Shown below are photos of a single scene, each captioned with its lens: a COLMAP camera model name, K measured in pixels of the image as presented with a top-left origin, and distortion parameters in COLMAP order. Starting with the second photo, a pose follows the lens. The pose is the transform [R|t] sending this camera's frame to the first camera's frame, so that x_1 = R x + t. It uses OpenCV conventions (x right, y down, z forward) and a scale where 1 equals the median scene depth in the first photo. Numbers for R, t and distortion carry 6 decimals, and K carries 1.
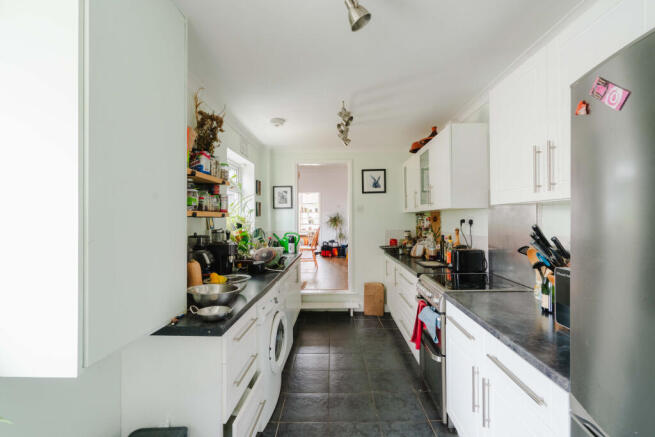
lens RADIAL K [[302.7, 0, 327.5], [0, 302.7, 218.5], [0, 0, 1]] dist [-0.001906, 0.000063]
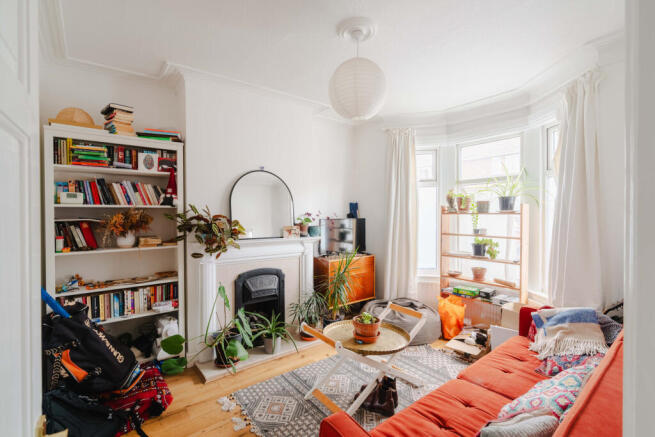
lens RADIAL K [[302.7, 0, 327.5], [0, 302.7, 218.5], [0, 0, 1]] dist [-0.001906, 0.000063]
pose [[0.637417, 0.016777, -0.770336, 0.084707], [-0.001047, 0.999781, 0.020908, -0.029927], [0.770518, -0.012520, 0.637295, 1.054415]]
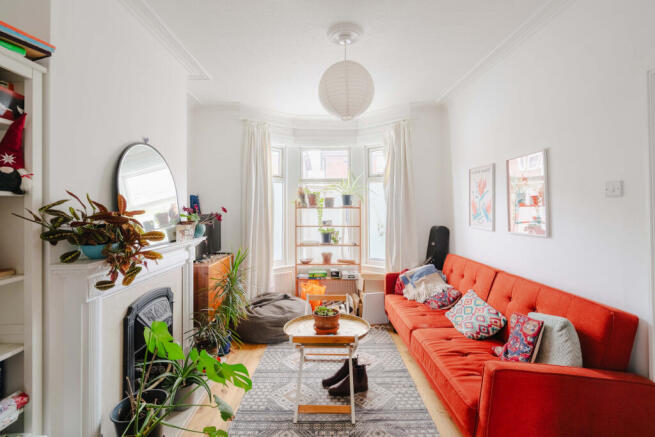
lens RADIAL K [[307.2, 0, 327.8], [0, 307.2, 207.1], [0, 0, 1]] dist [-0.000532, 0.000616]
pose [[0.998626, 0.002205, 0.052363, -0.105632], [-0.002135, 0.999997, -0.001390, -0.028983], [-0.052366, 0.001277, 0.998627, 0.976817]]
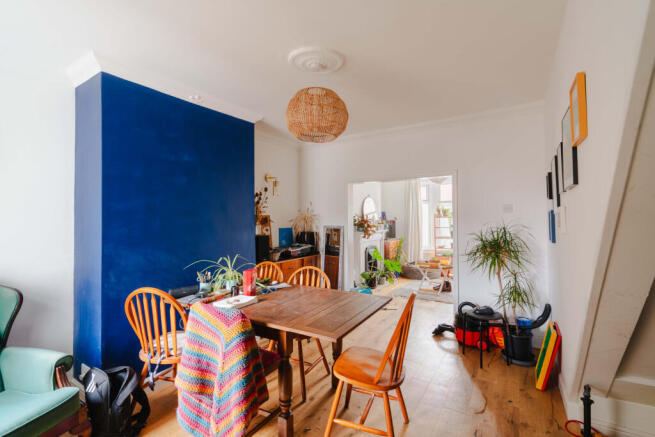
lens RADIAL K [[302.7, 0, 327.5], [0, 302.7, 218.5], [0, 0, 1]] dist [-0.001906, 0.000063]
pose [[0.864942, -0.003891, -0.501856, 0.030838], [0.005539, 0.999983, 0.001793, -0.028132], [0.501841, -0.004330, 0.864949, 0.576035]]
